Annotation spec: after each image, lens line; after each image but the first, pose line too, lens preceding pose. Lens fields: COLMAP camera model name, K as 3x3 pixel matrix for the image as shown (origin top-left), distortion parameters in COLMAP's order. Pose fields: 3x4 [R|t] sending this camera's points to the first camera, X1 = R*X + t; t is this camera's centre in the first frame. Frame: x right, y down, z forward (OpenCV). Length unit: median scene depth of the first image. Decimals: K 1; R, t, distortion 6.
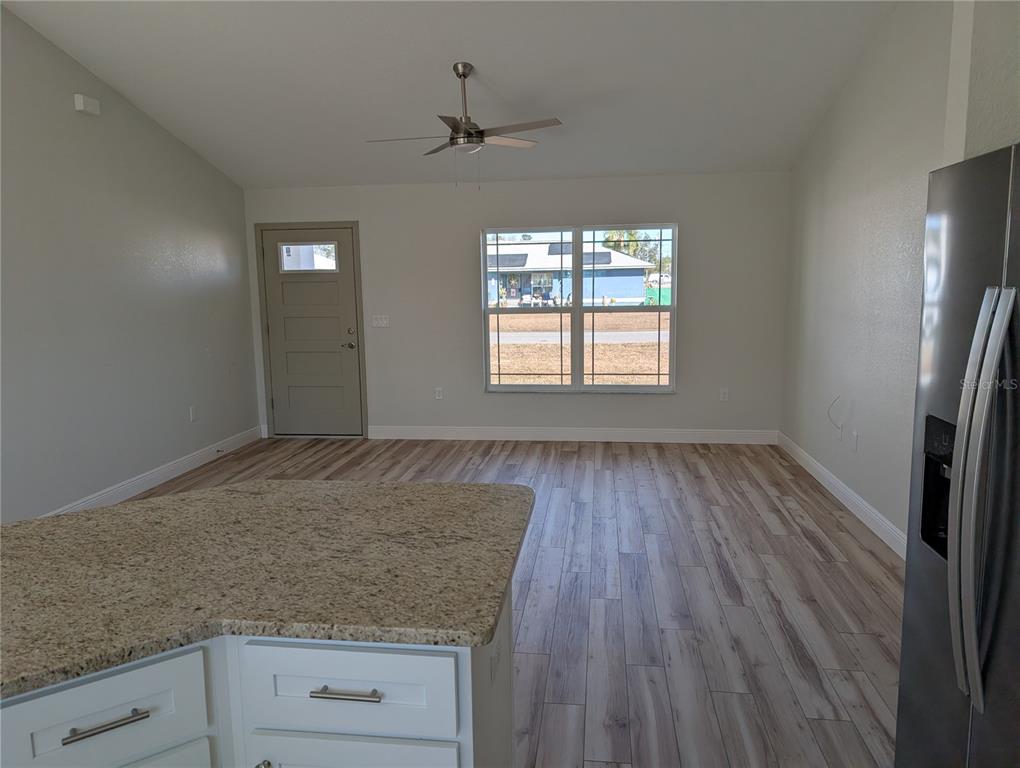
lens RADIAL K [[730.8, 0, 515.3], [0, 730.8, 387.4], [0, 0, 1]] dist [0.034357, -0.033165]
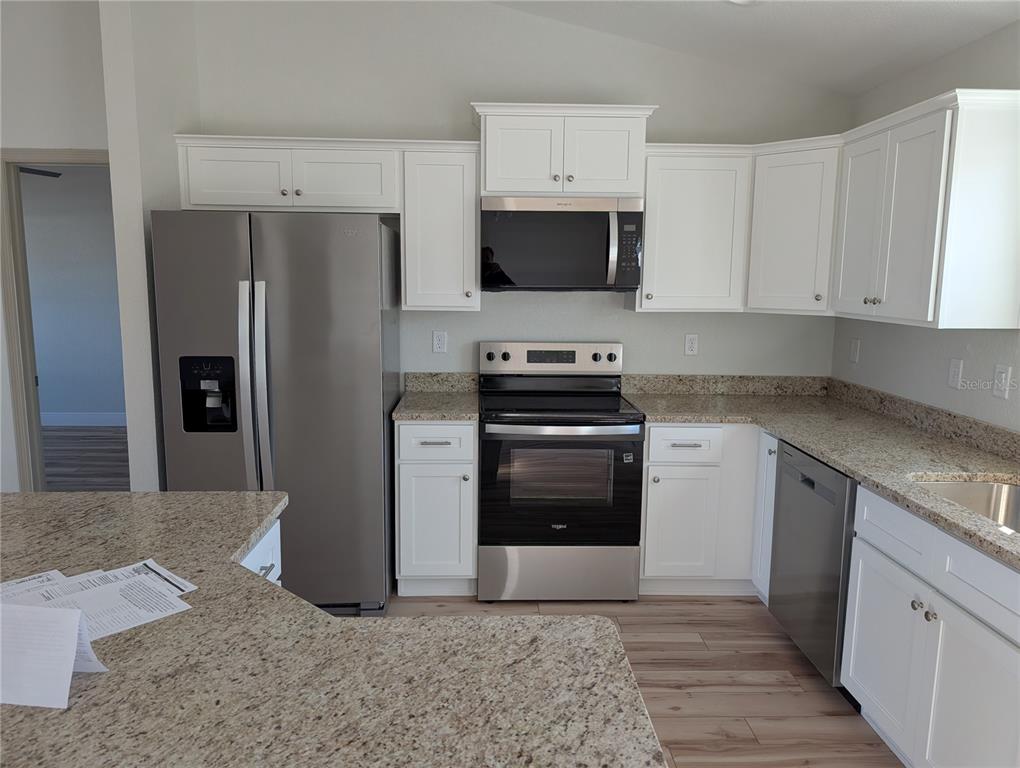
lens RADIAL K [[730.8, 0, 504.2], [0, 730.8, 378.9], [0, 0, 1]] dist [0.034357, -0.033165]
pose [[-0.155772, -0.127225, 0.979566, -0.312191], [0.135752, 0.979504, 0.148805, -0.015968], [-0.978420, 0.156158, -0.135308, 0.135399]]
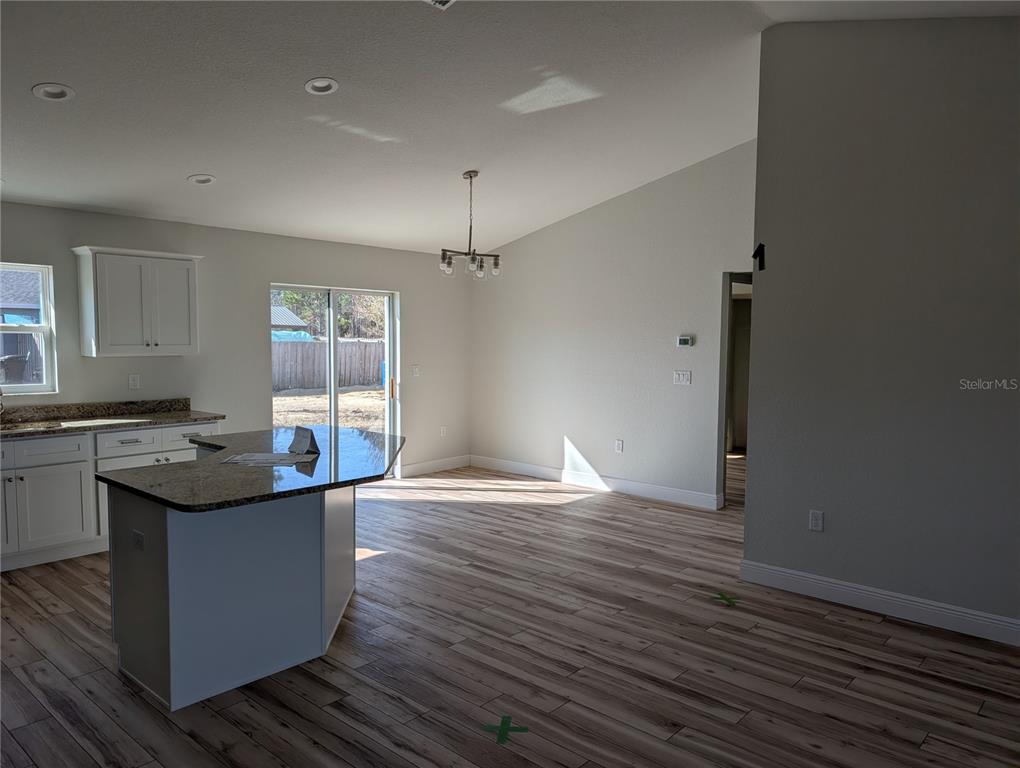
lens RADIAL K [[730.8, 0, 502.5], [0, 730.8, 384.5], [0, 0, 1]] dist [0.034357, -0.033165]
pose [[-0.578972, 0.066868, -0.812601, 0.226193], [-0.117380, 0.979414, 0.164227, -0.105012], [0.806854, 0.190466, -0.559204, 0.664449]]
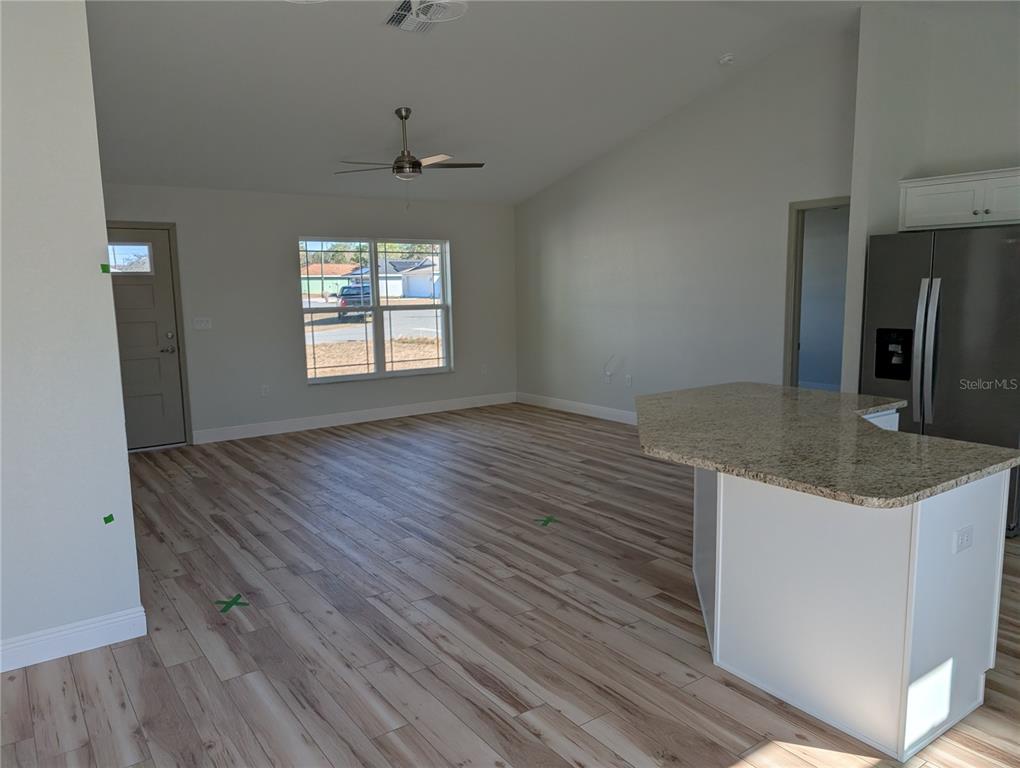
lens RADIAL K [[730.8, 0, 501.5], [0, 730.8, 384.4], [0, 0, 1]] dist [0.034357, -0.033165]
pose [[0.738878, -0.089667, 0.667847, -0.572124], [0.102132, 0.994559, 0.020537, 0.012502], [-0.666054, 0.053034, 0.744016, -0.011342]]
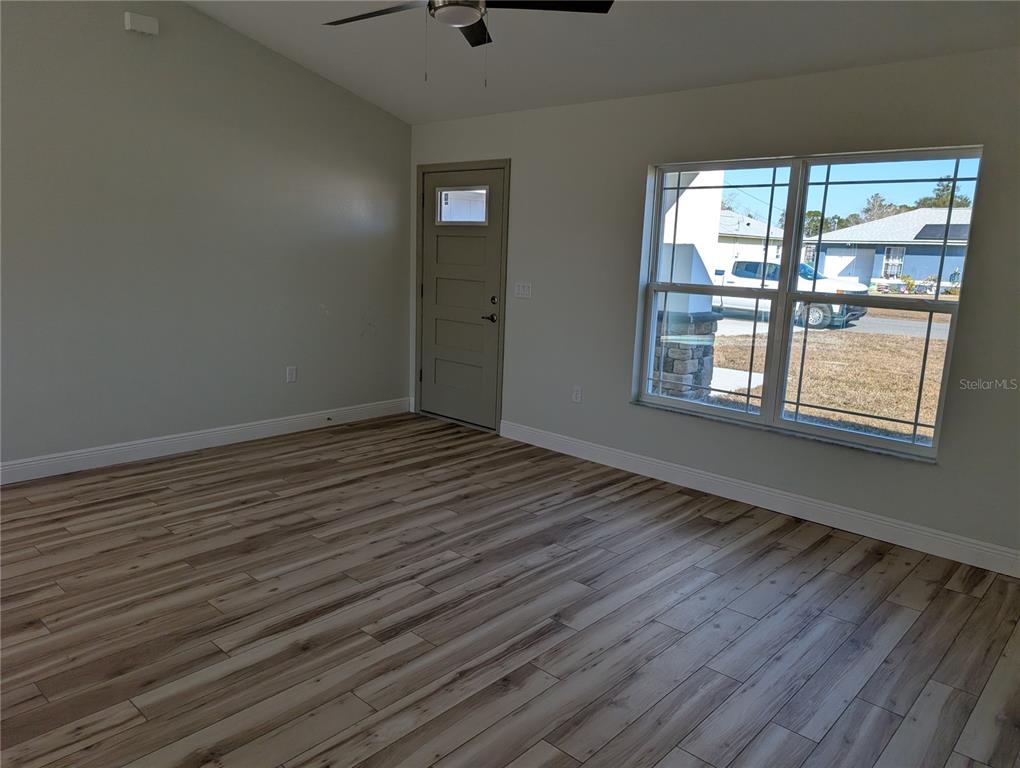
lens RADIAL K [[730.8, 0, 493.9], [0, 730.8, 395.2], [0, 0, 1]] dist [0.034357, -0.033165]
pose [[0.803562, 0.162439, -0.572627, 0.257900], [-0.130781, 0.986715, 0.096381, -0.052840], [0.580676, -0.002559, 0.814131, 0.359526]]
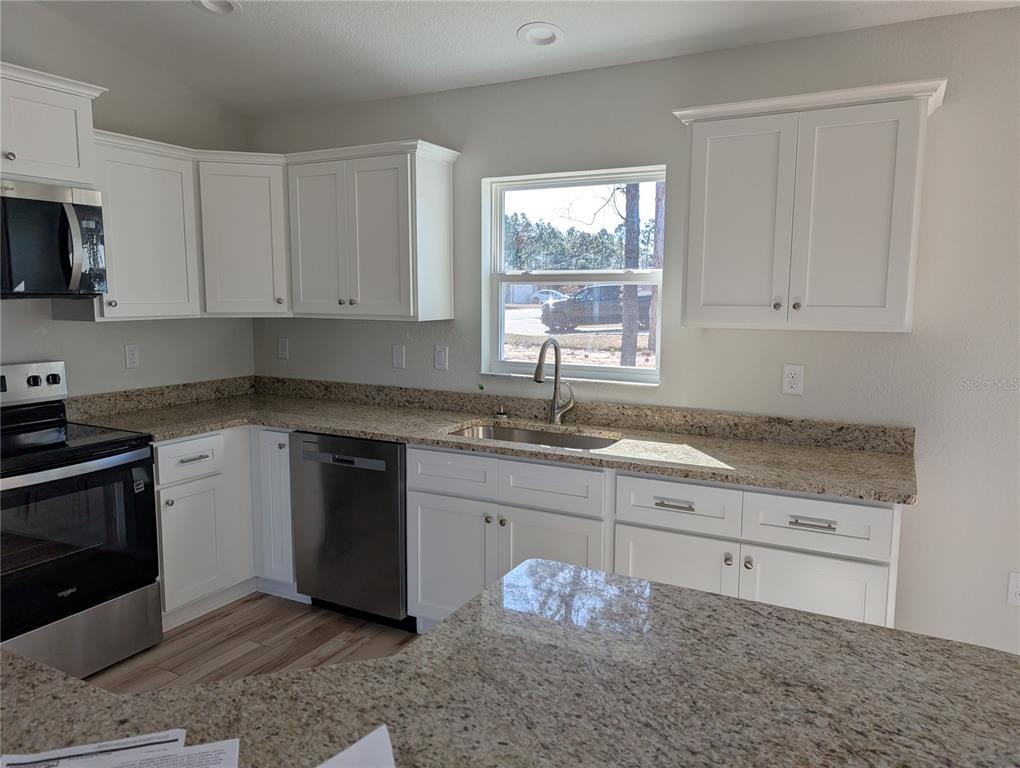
lens RADIAL K [[730.8, 0, 502.8], [0, 730.8, 380.3], [0, 0, 1]] dist [0.034357, -0.033165]
pose [[-0.931107, -0.034028, 0.363154, -0.208031], [0.062064, 0.966339, 0.249675, -0.035104], [-0.359426, 0.255013, -0.897653, 0.290398]]
